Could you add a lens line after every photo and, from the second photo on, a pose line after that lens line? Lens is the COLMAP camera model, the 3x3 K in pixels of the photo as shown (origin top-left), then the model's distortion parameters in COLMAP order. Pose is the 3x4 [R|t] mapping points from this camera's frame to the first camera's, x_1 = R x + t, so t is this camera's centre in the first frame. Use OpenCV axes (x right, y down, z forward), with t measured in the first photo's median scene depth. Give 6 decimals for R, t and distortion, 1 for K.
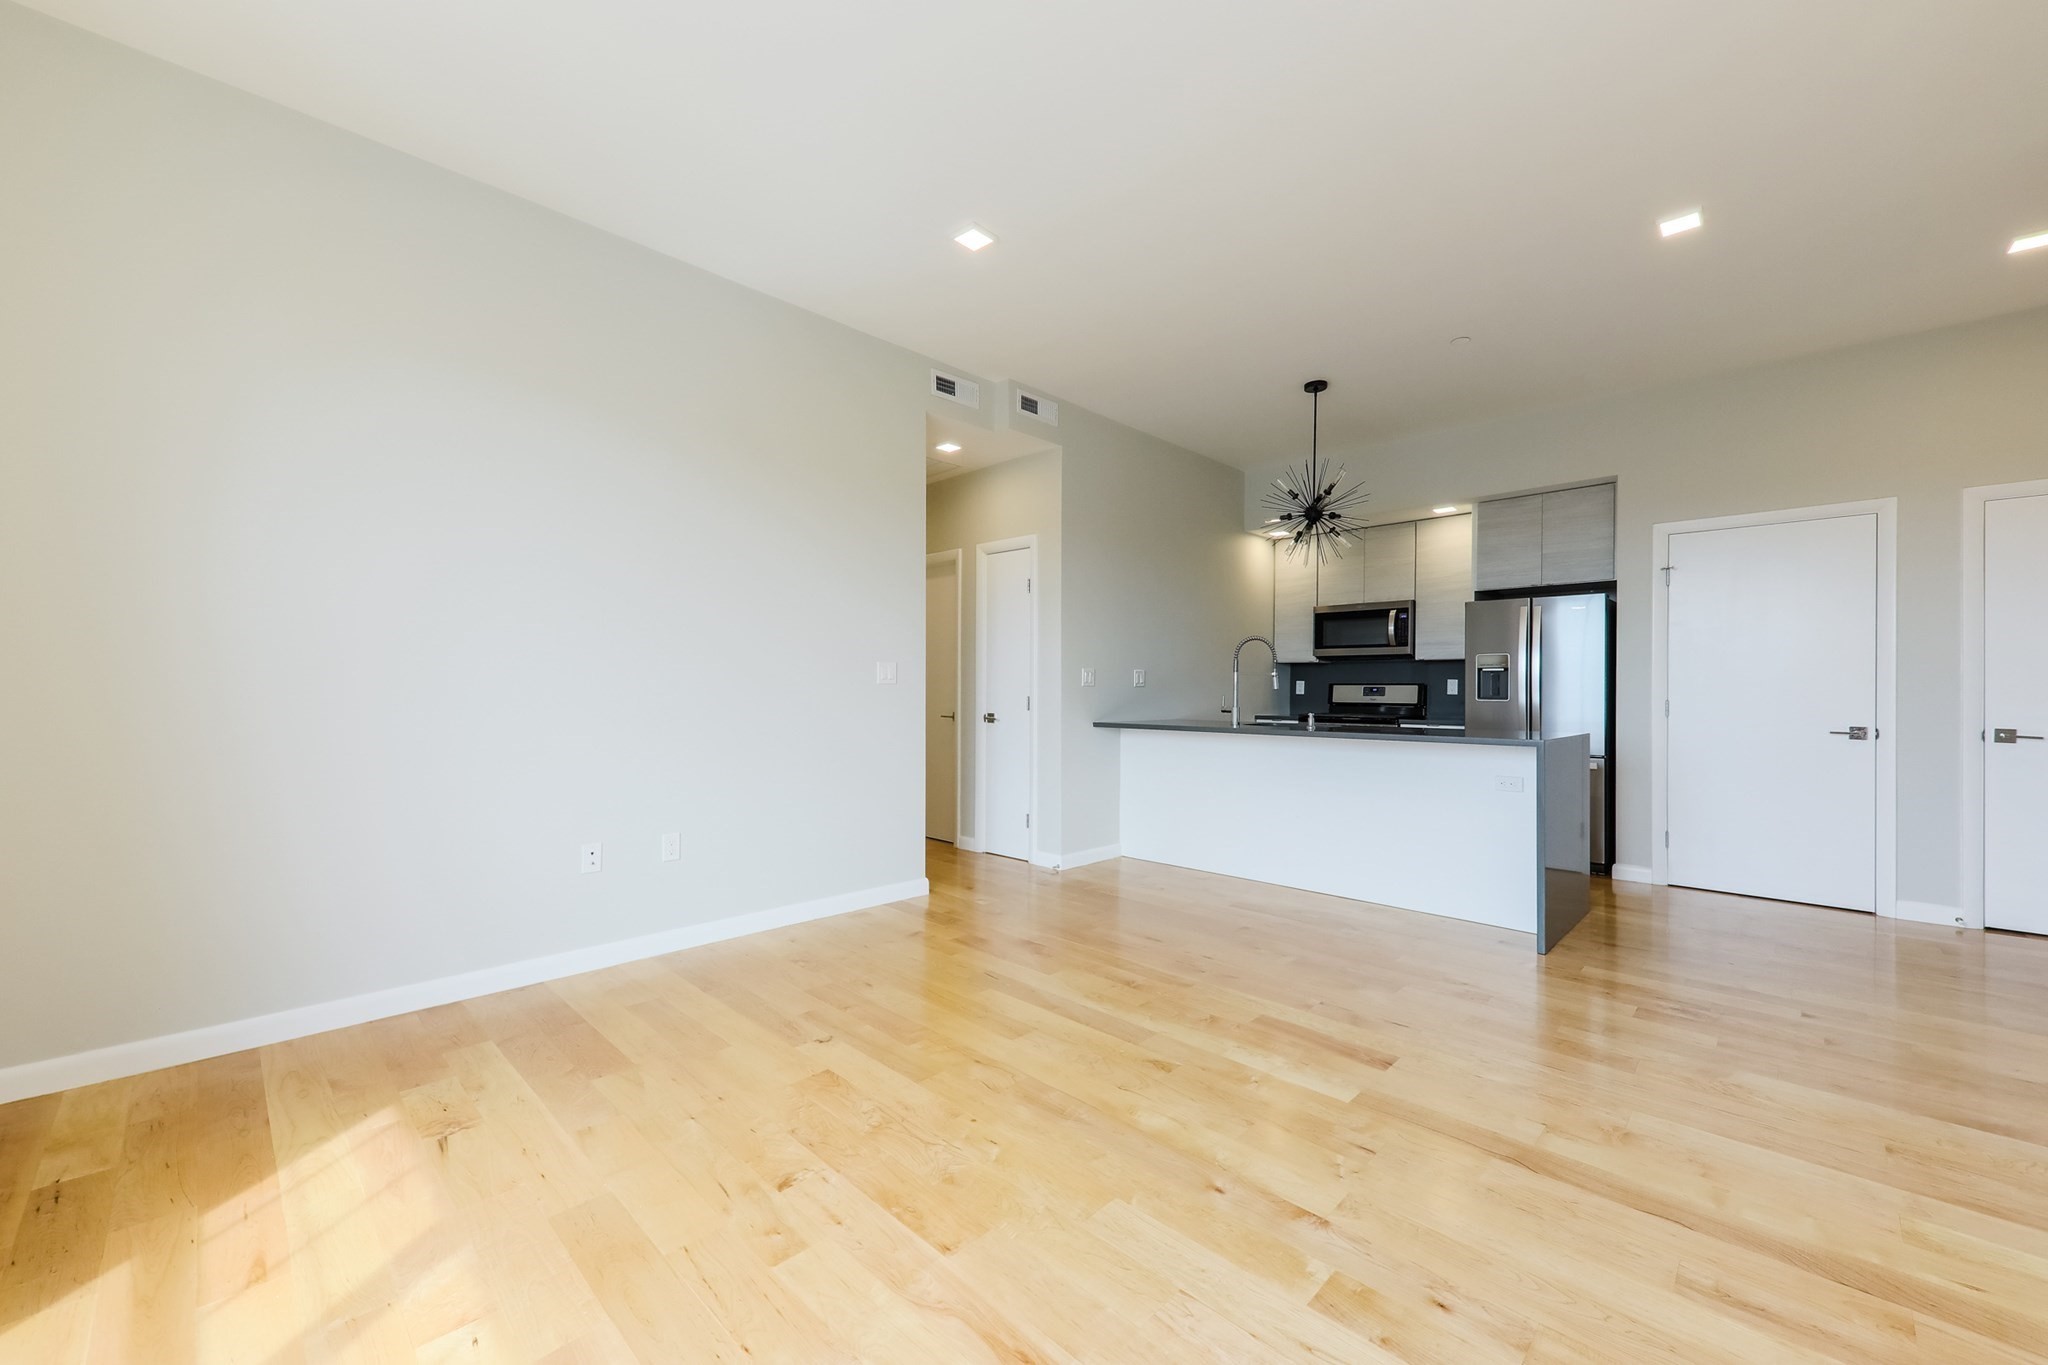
lens RADIAL K [[754.3, 0, 1037.1], [0, 754.3, 690.4], [0, 0, 1]] dist [0.020735, 0.000007]
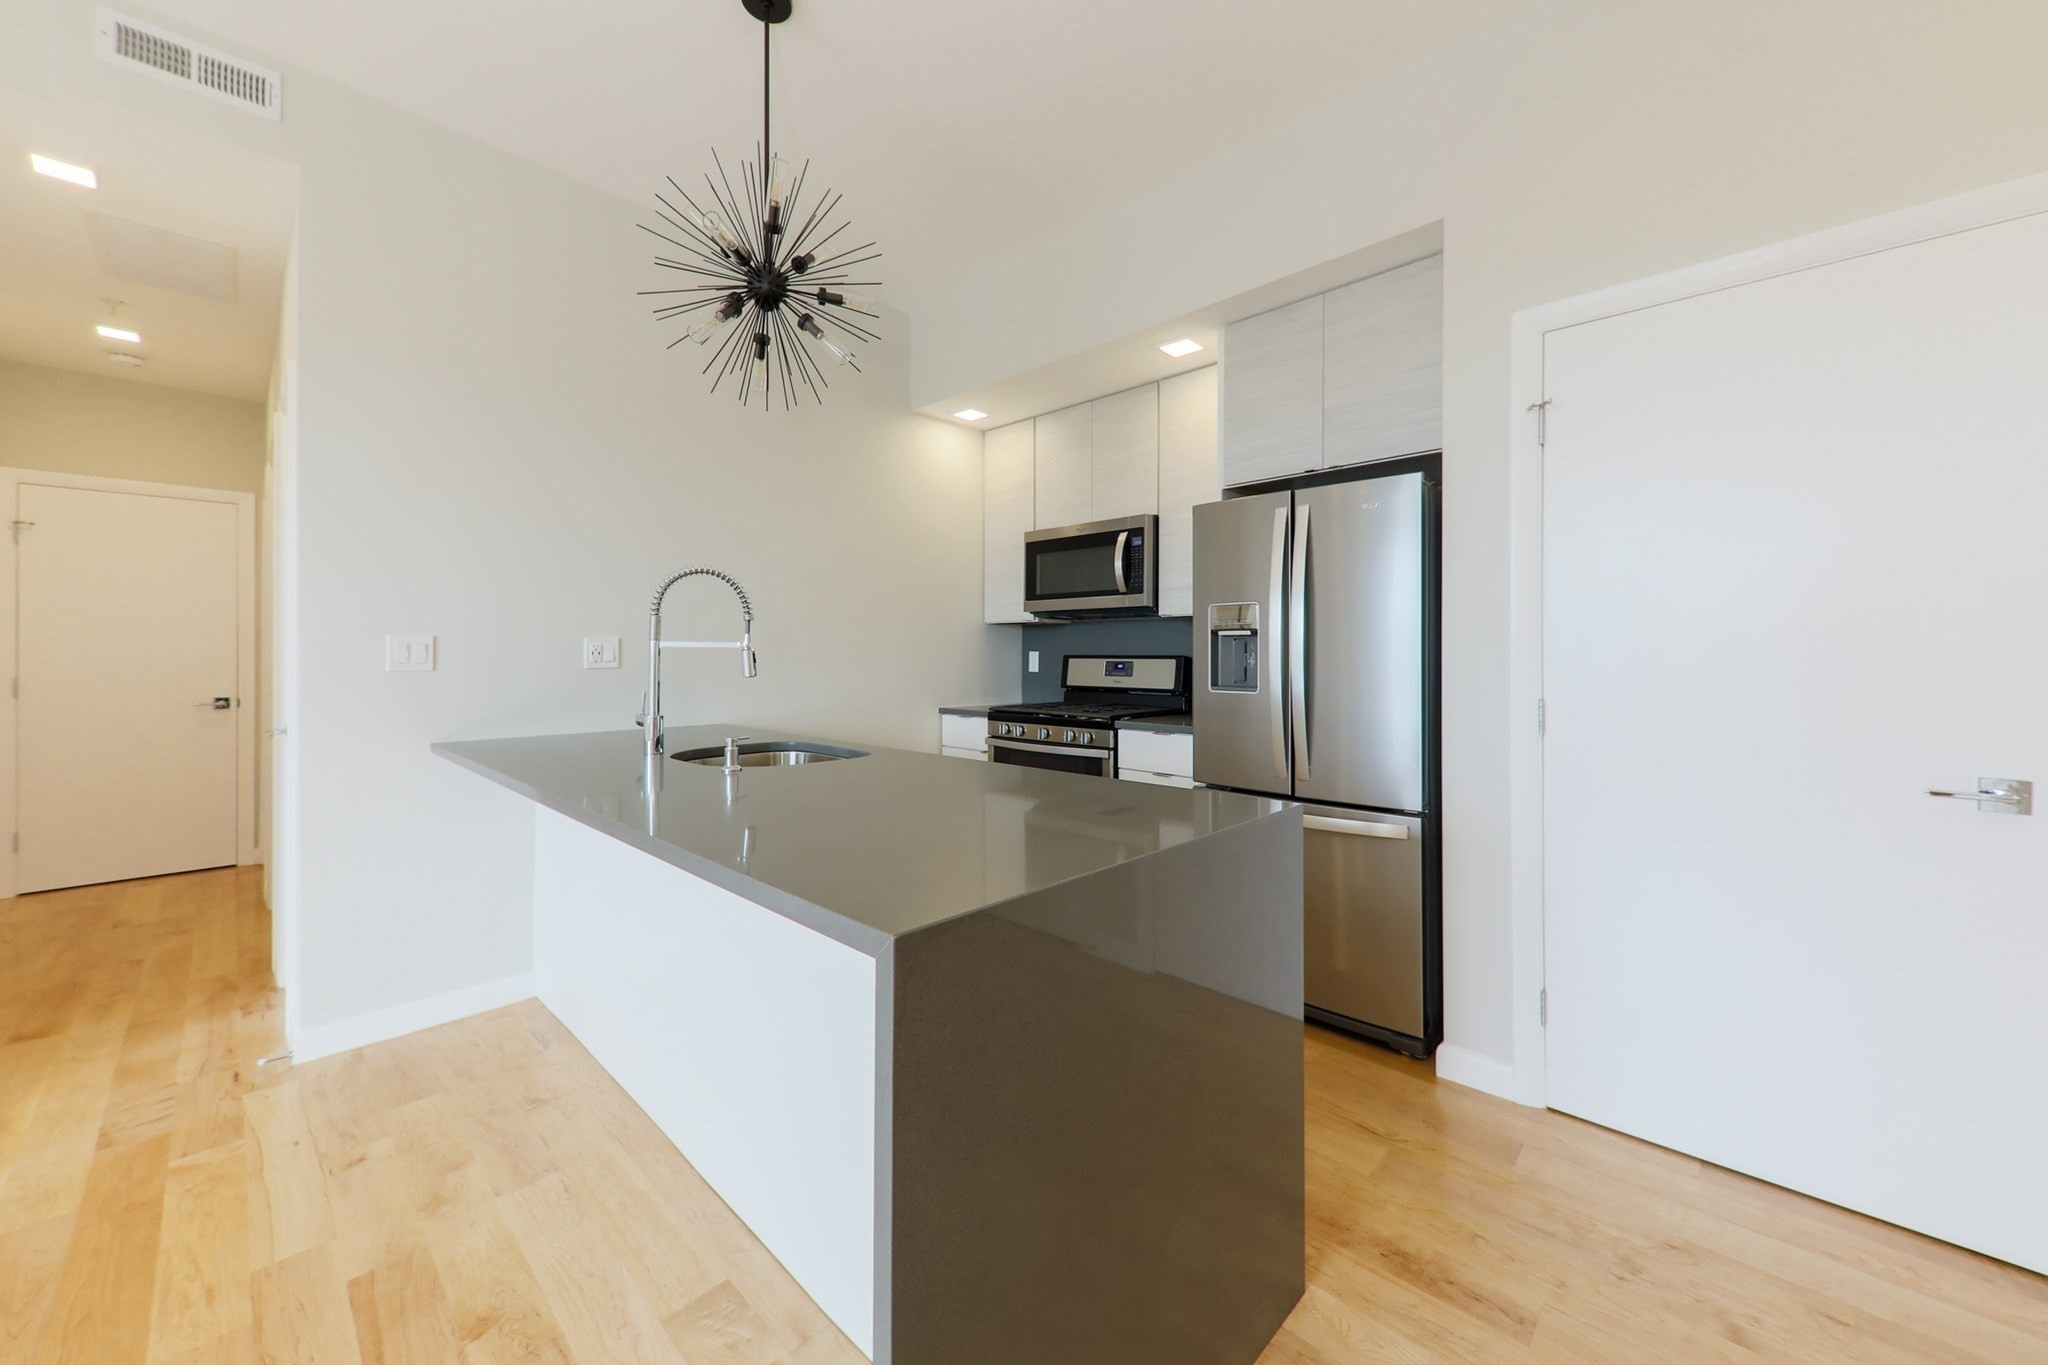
lens RADIAL K [[744.3, 0, 1009.7], [0, 744.3, 655.0], [0, 0, 1]] dist [0.003169, -0.000902]
pose [[0.999961, -0.005677, -0.006725, 0.403197], [0.005678, 0.999984, 0.000113, -0.011586], [0.006724, -0.000151, 0.999977, 0.439121]]
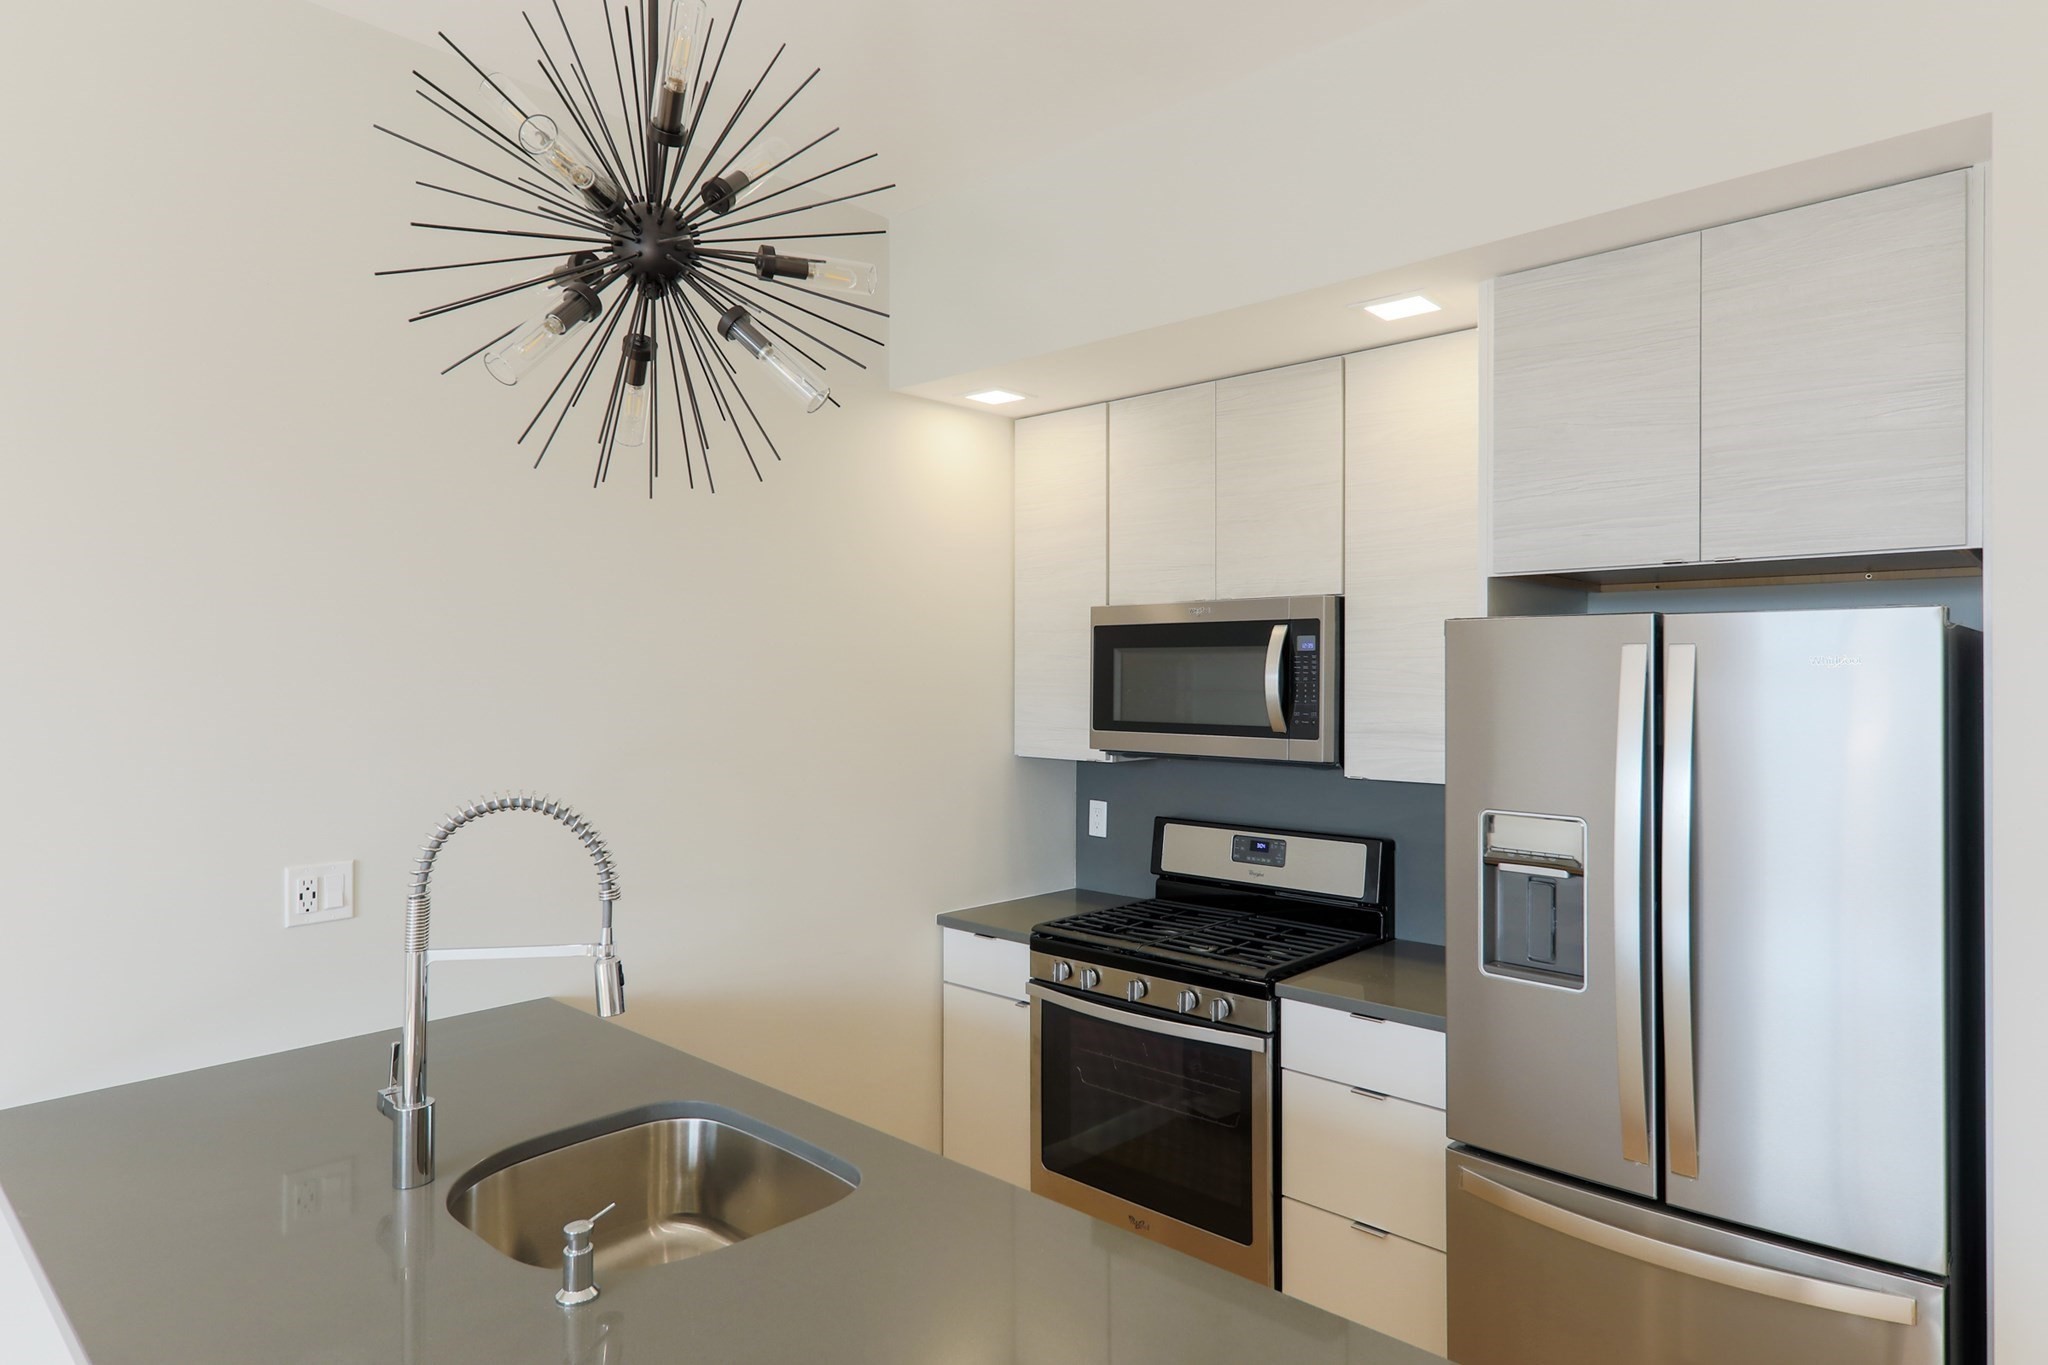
lens RADIAL K [[1160.3, 0, 1025.6], [0, 1160.3, 682.0], [0, 0, 1]] dist [0.002151, 0.005752]
pose [[0.999778, -0.006353, 0.020086, 0.366451], [0.006366, 0.999980, -0.000615, -0.085937], [-0.020082, 0.000742, 0.999798, 0.523900]]
